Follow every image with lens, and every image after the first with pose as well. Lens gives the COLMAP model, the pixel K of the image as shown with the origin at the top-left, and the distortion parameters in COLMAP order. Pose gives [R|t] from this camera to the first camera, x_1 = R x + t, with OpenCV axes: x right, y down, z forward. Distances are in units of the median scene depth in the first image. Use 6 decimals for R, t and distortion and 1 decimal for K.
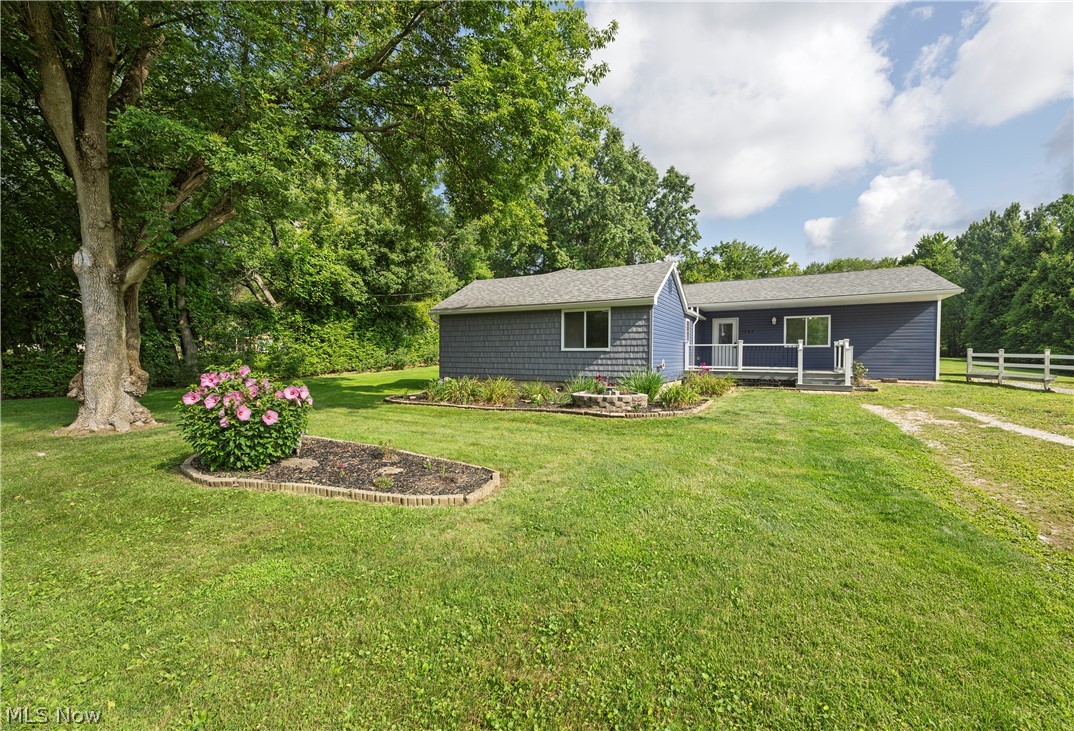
lens RADIAL K [[419.0, 0, 540.5], [0, 419.0, 363.2], [0, 0, 1]] dist [-0.002280, -0.000036]
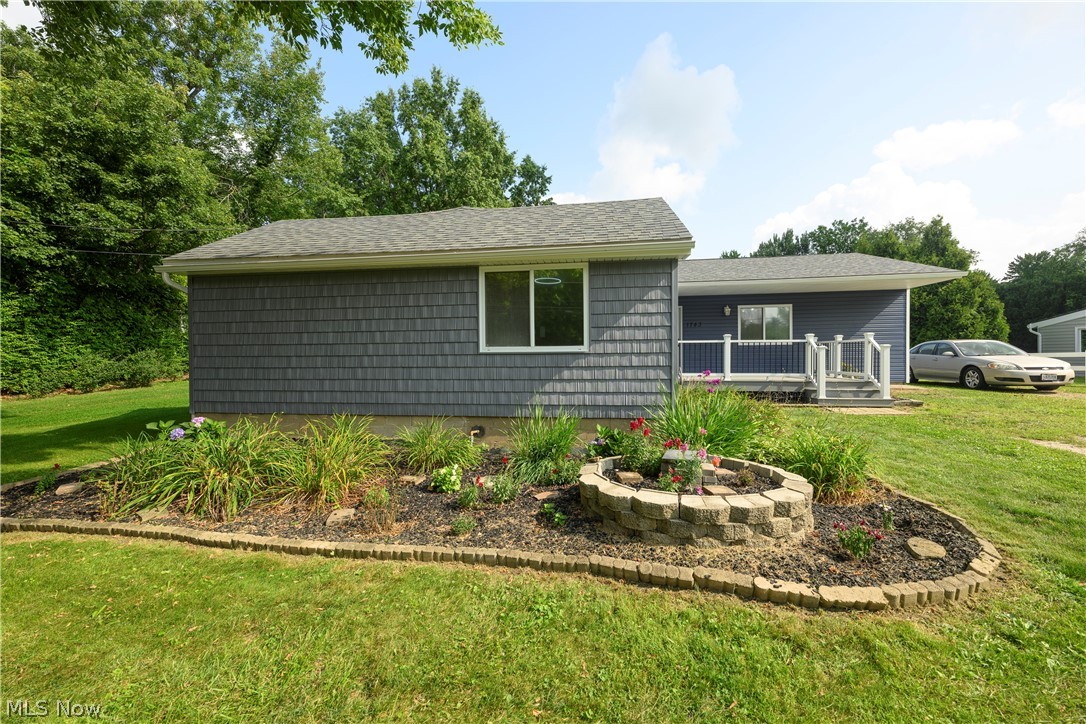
lens RADIAL K [[449.0, 0, 545.8], [0, 449.0, 359.0], [0, 0, 1]] dist [-0.000624, 0.000094]
pose [[0.938149, -0.013737, 0.345958, -0.042541], [0.017595, 0.999813, -0.008011, -0.012365], [-0.345784, 0.013603, 0.938216, 0.369402]]
